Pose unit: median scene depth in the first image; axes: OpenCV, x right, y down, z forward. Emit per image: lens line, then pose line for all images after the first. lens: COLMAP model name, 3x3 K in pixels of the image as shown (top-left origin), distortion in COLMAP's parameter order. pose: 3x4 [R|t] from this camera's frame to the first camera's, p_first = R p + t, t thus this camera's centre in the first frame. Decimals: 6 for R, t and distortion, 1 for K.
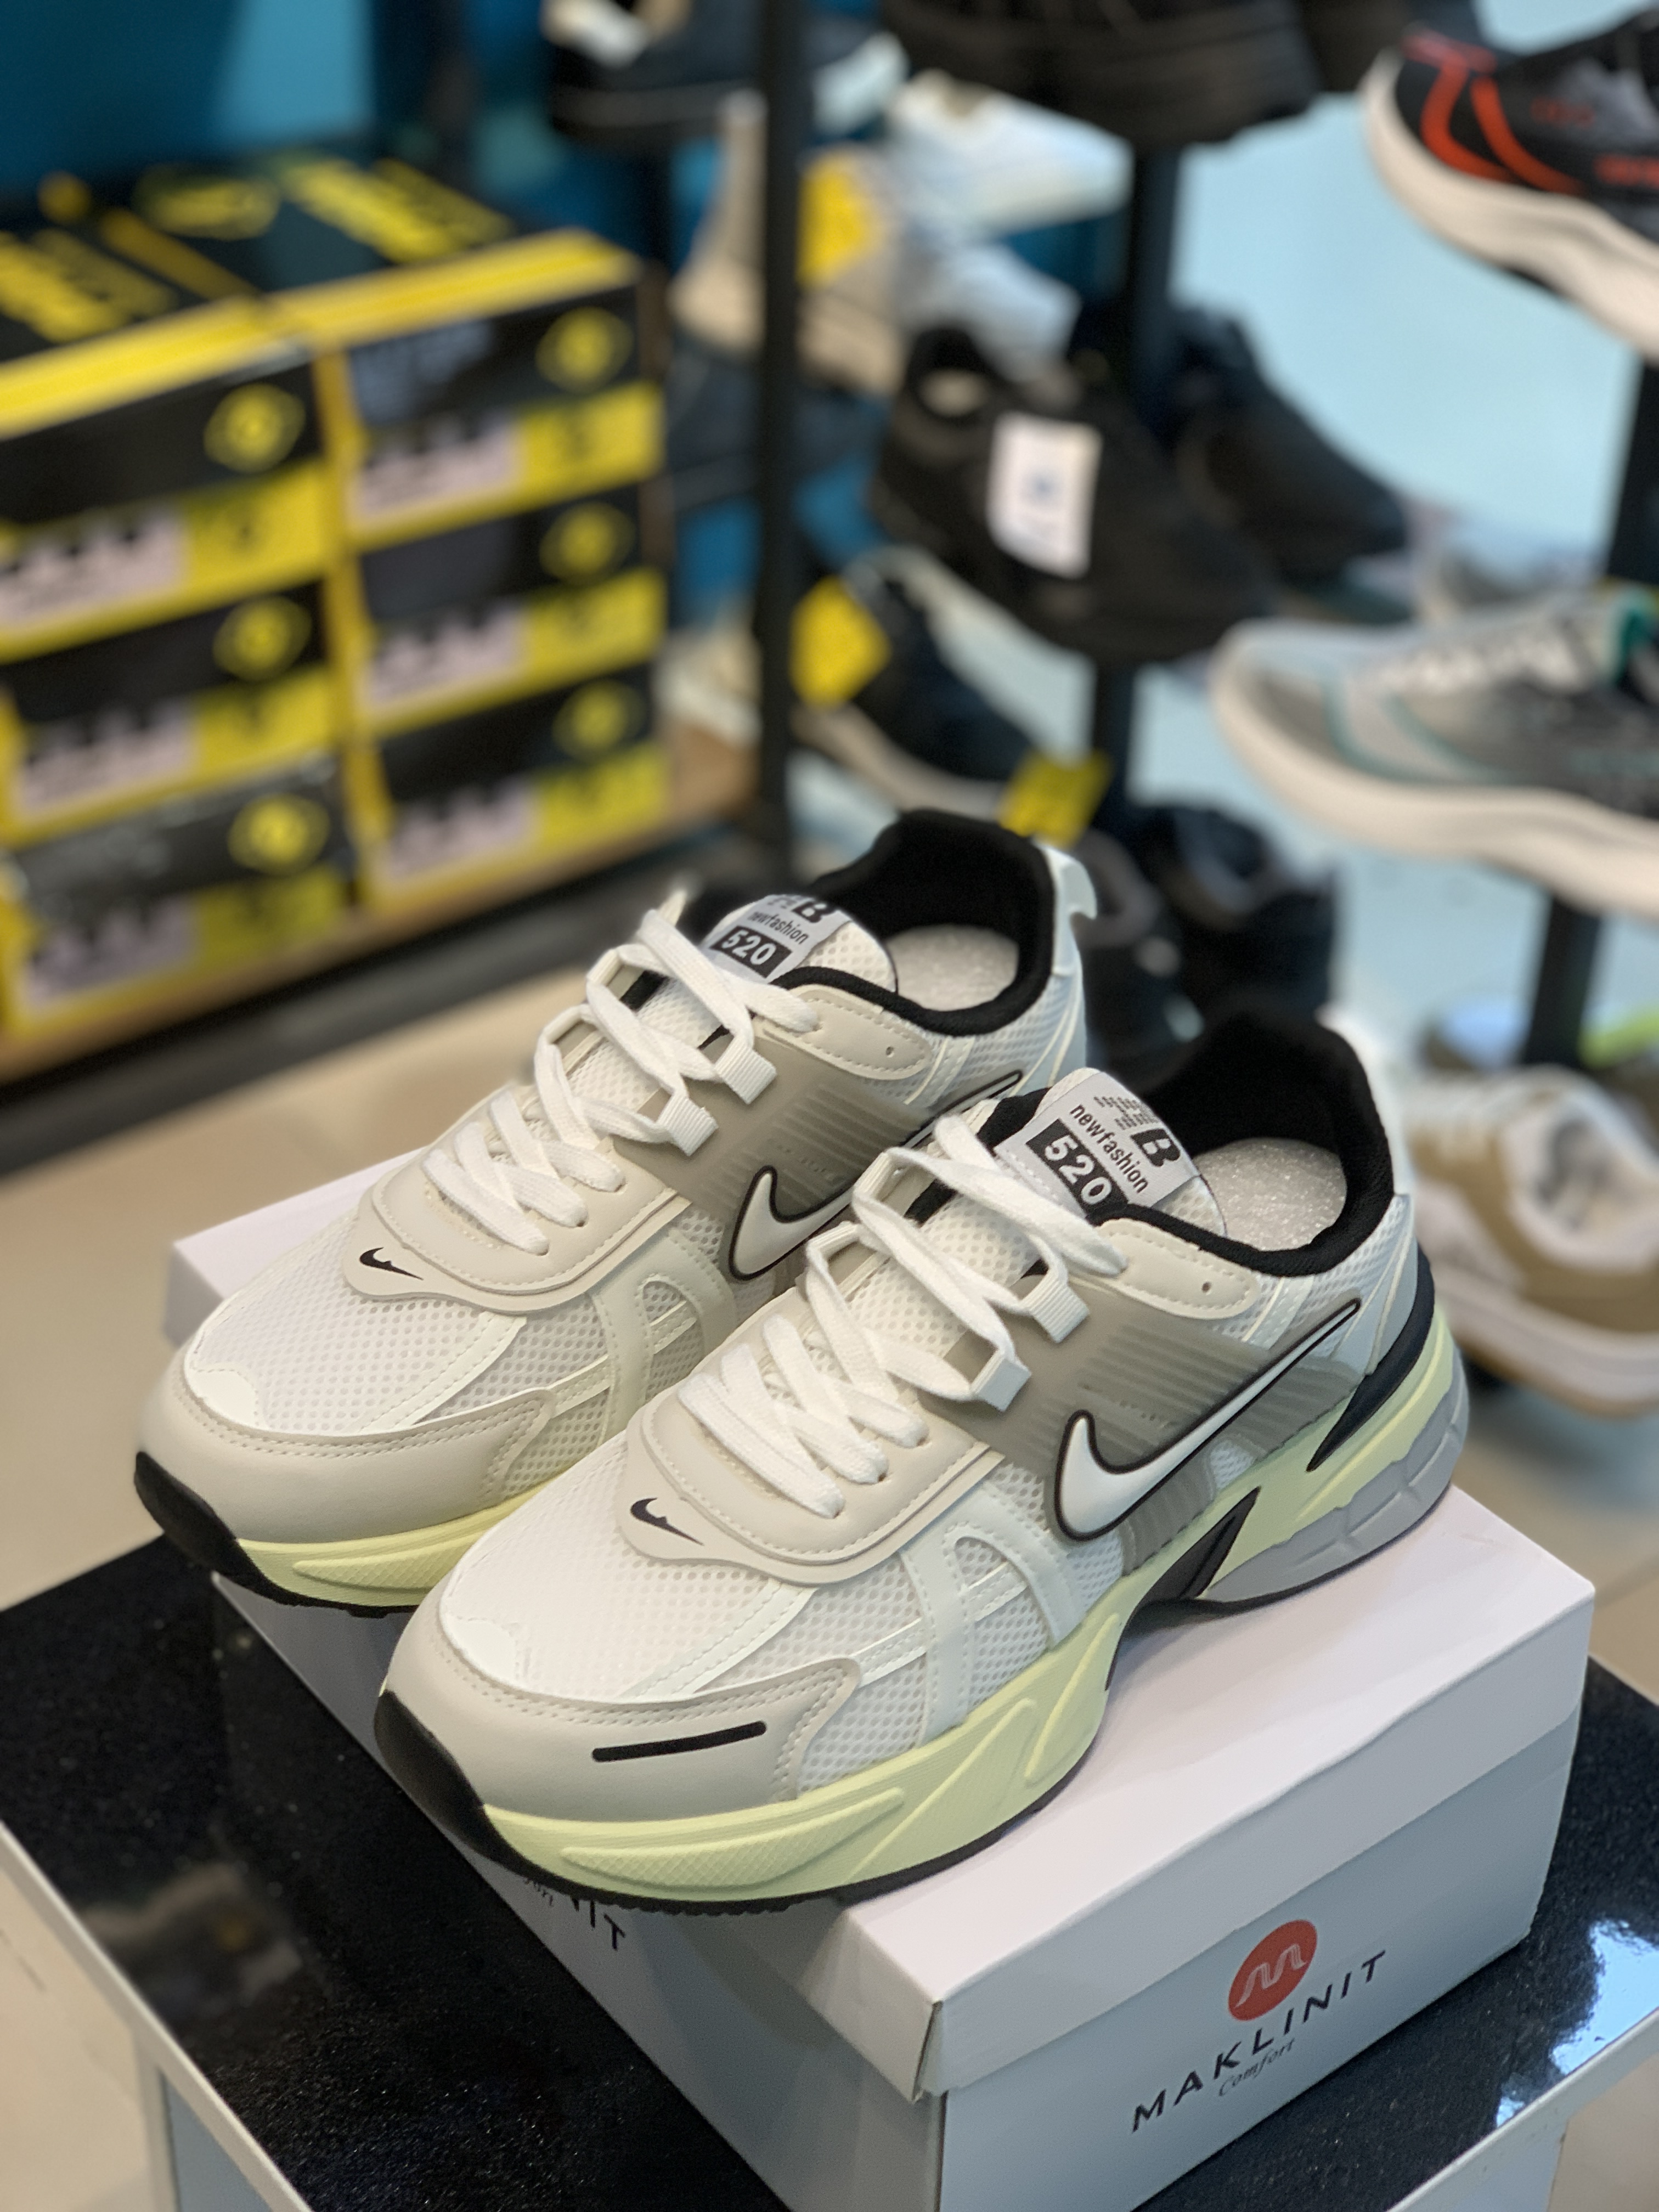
lens RADIAL K [[3297.9, 0, 916.5], [0, 3297.9, 975.0], [0, 0, 1]] dist [0.017459, -0.084930]
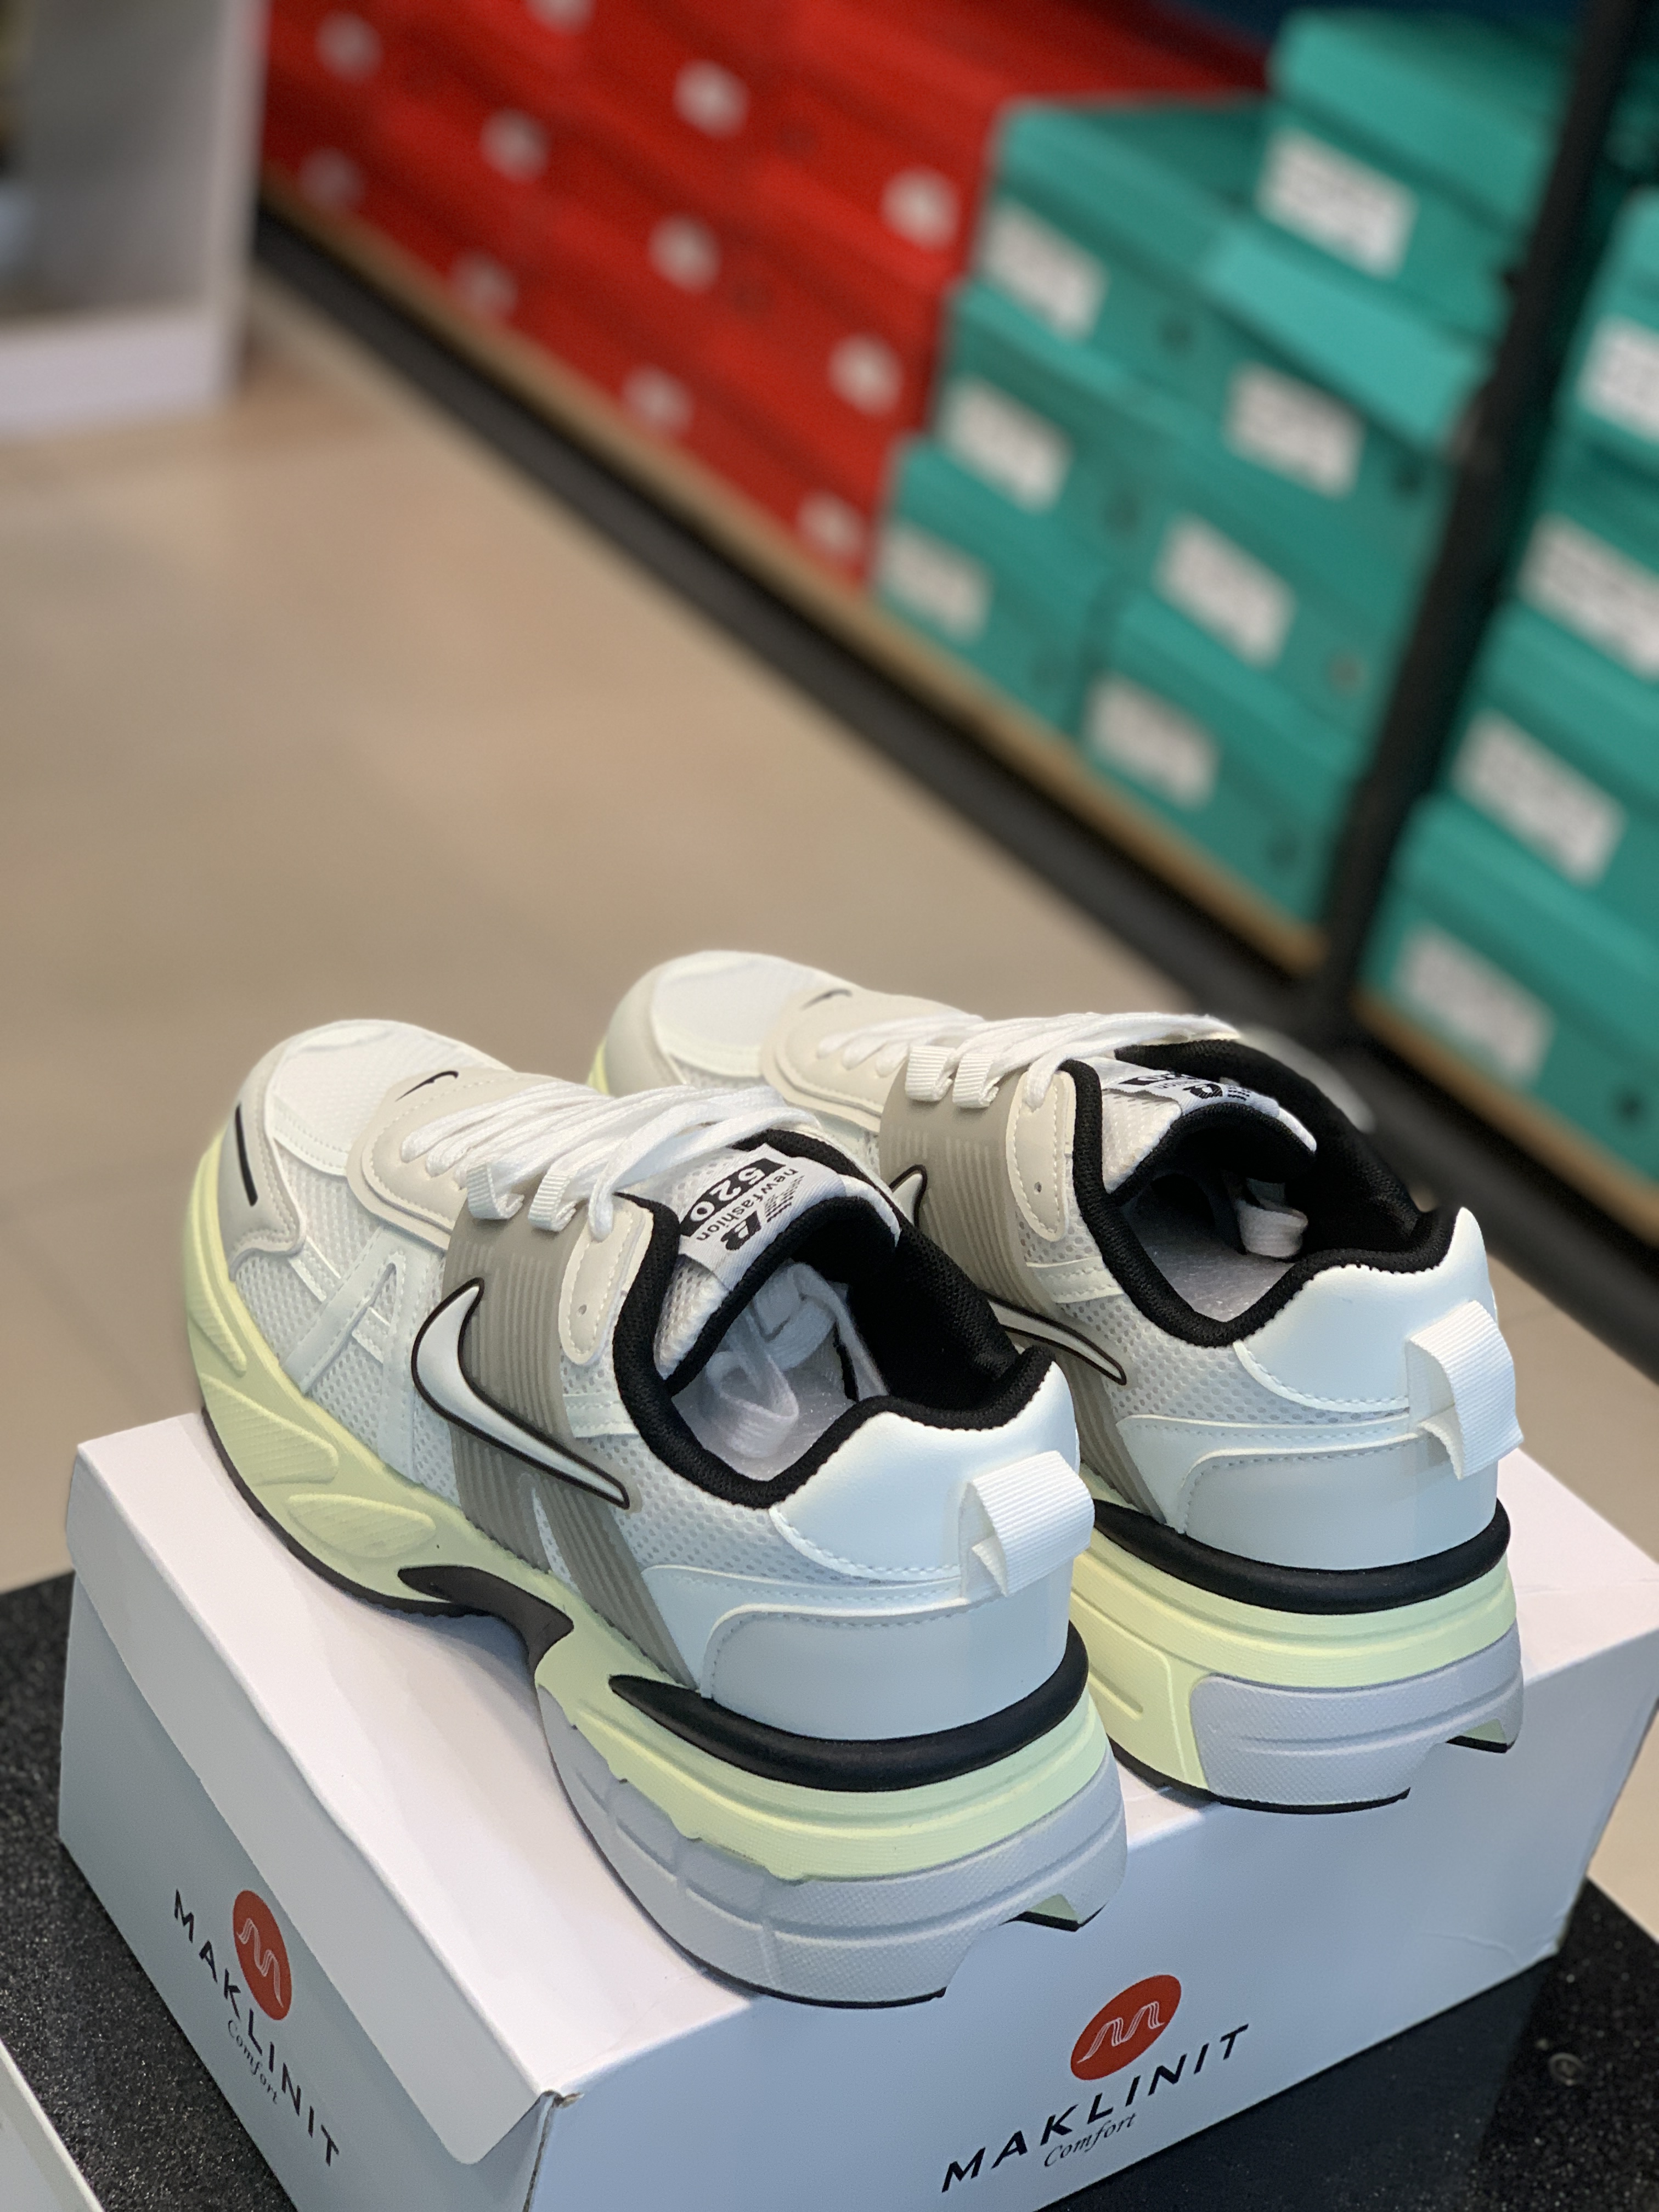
lens RADIAL K [[3341.7, 0, 829.5], [0, 3341.7, 1106.0], [0, 0, 1]] dist [0.005231, 0.047557]
pose [[-0.064241, 0.500297, -0.863468, 0.821027], [-0.662752, 0.625495, 0.411723, -0.349152], [0.746078, 0.598715, 0.291390, 0.742163]]
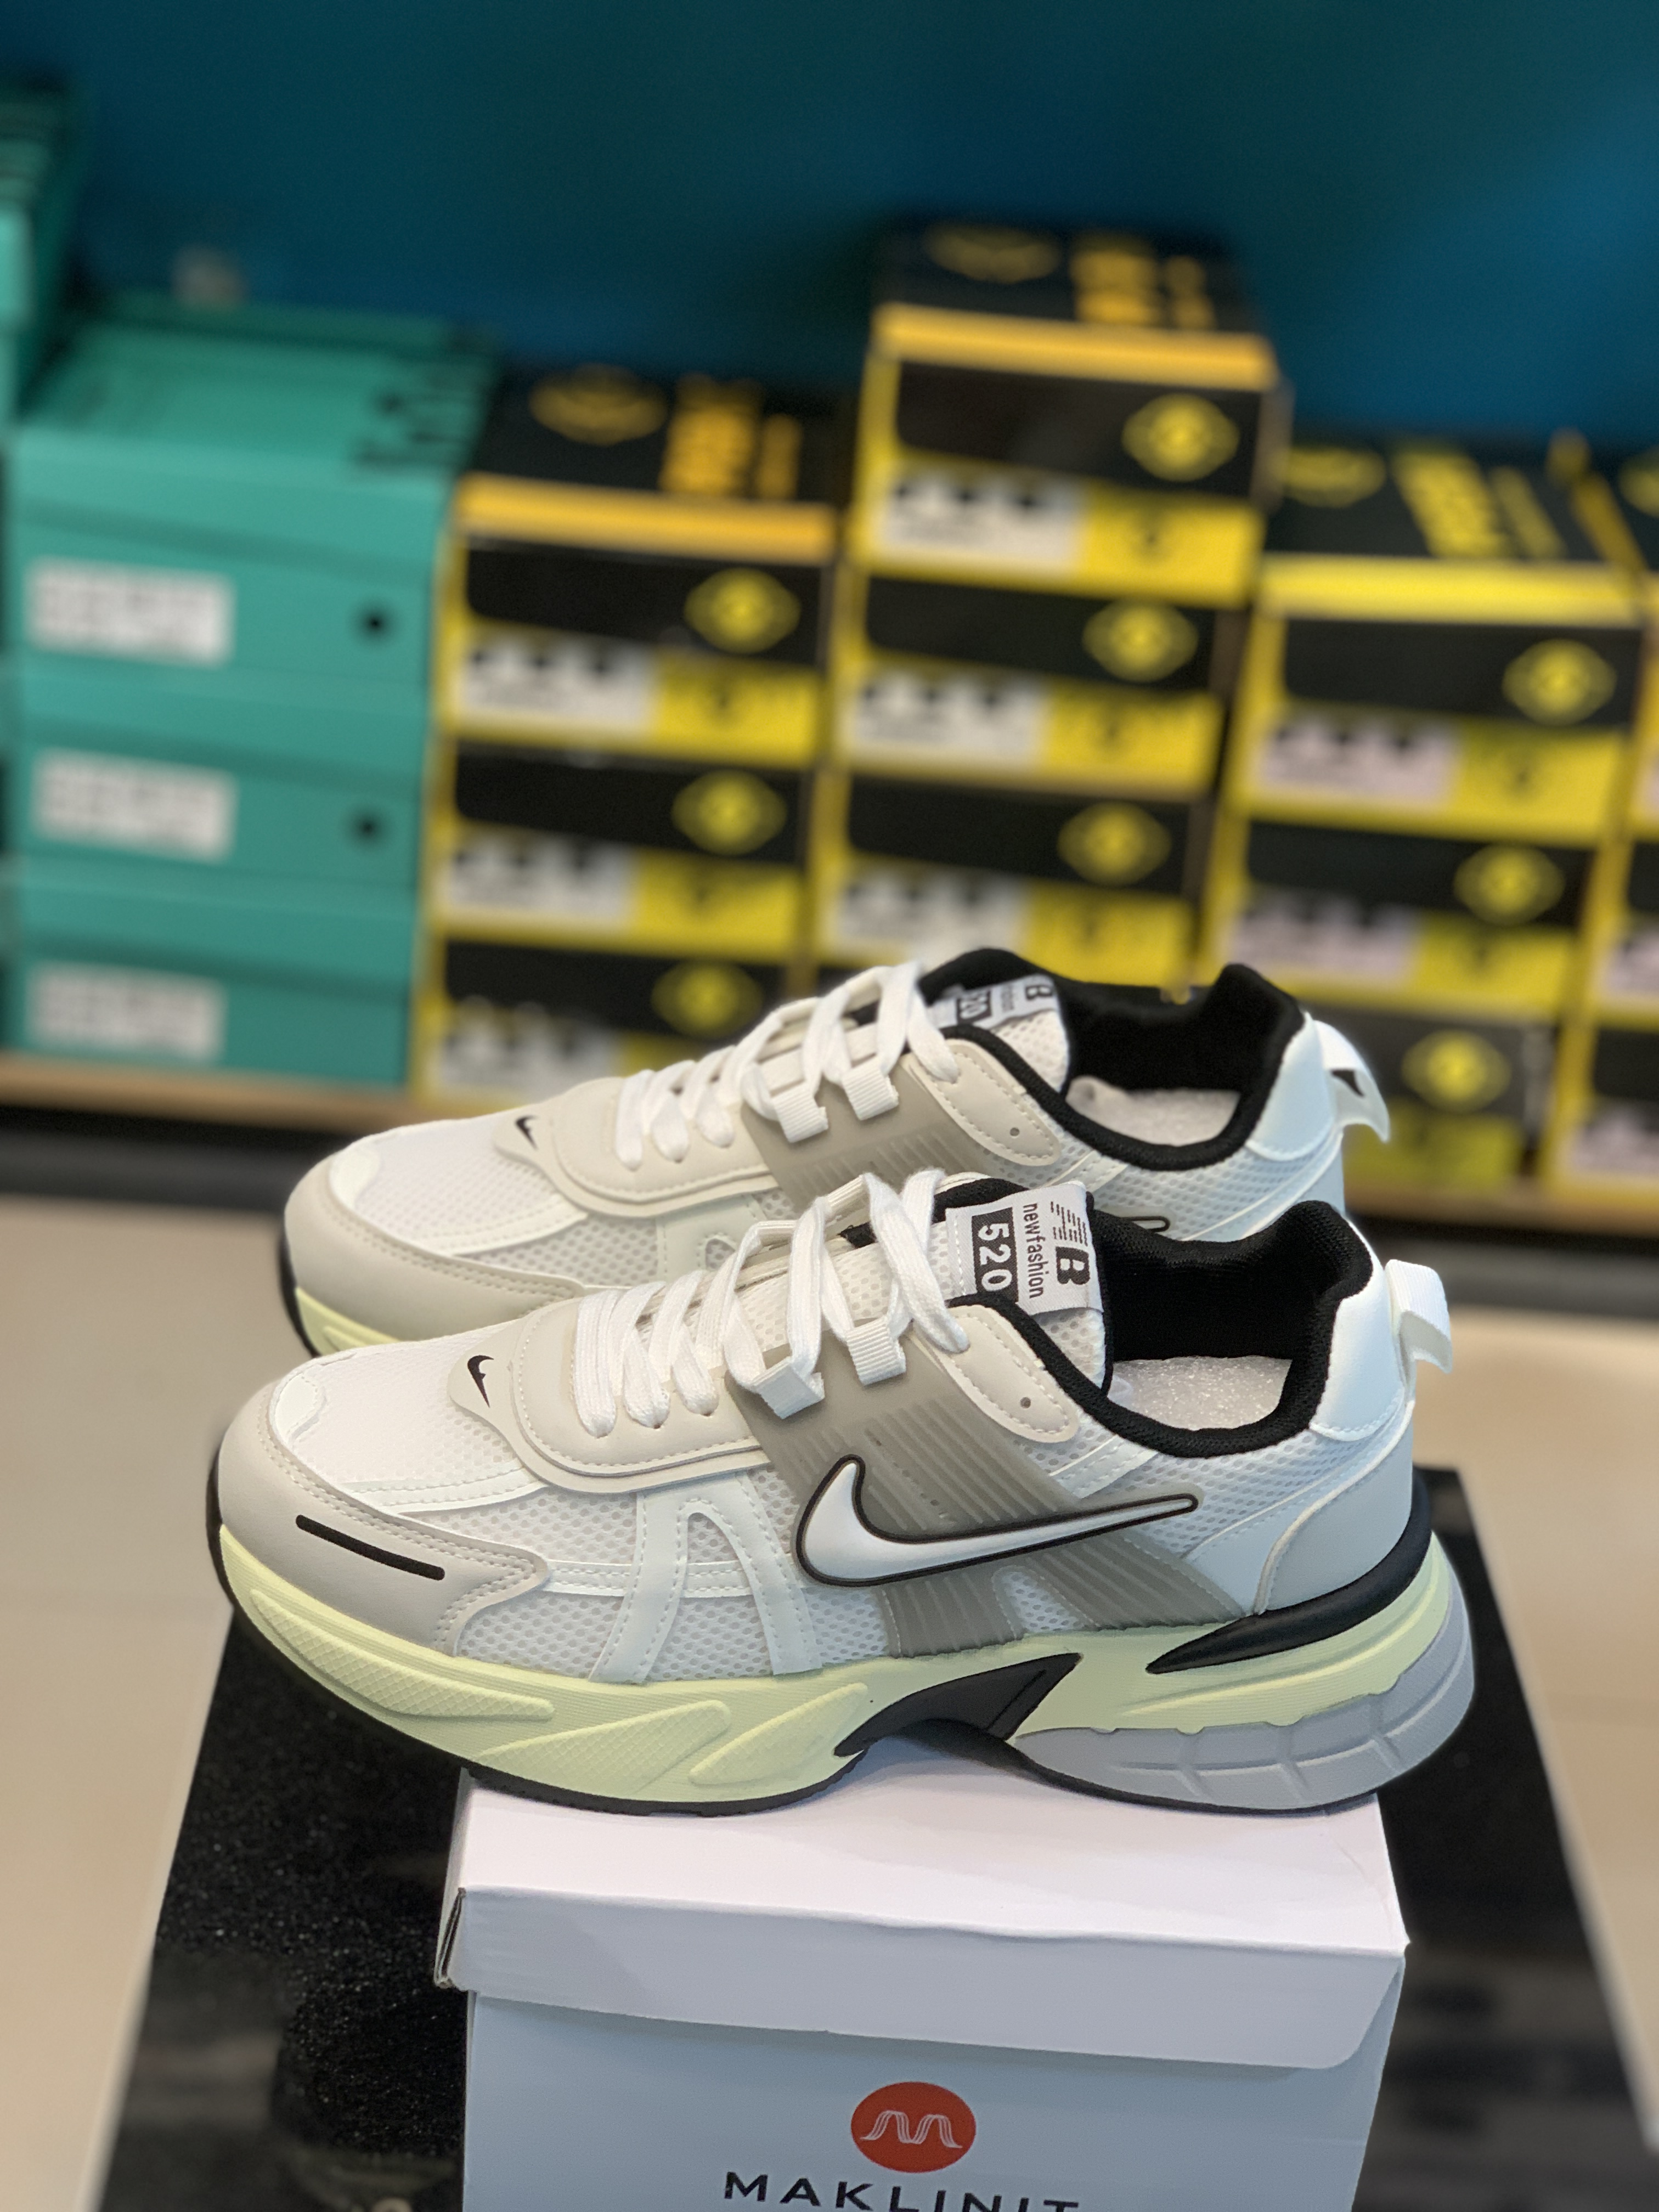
lens RADIAL K [[3314.3, 0, 829.5], [0, 3314.3, 1106.0], [0, 0, 1]] dist [0.033226, 0.146618]
pose [[0.767309, 0.345716, -0.540108, 0.537659], [-0.385386, 0.921775, 0.042513, -0.006175], [0.512556, 0.175530, 0.840521, 0.122678]]
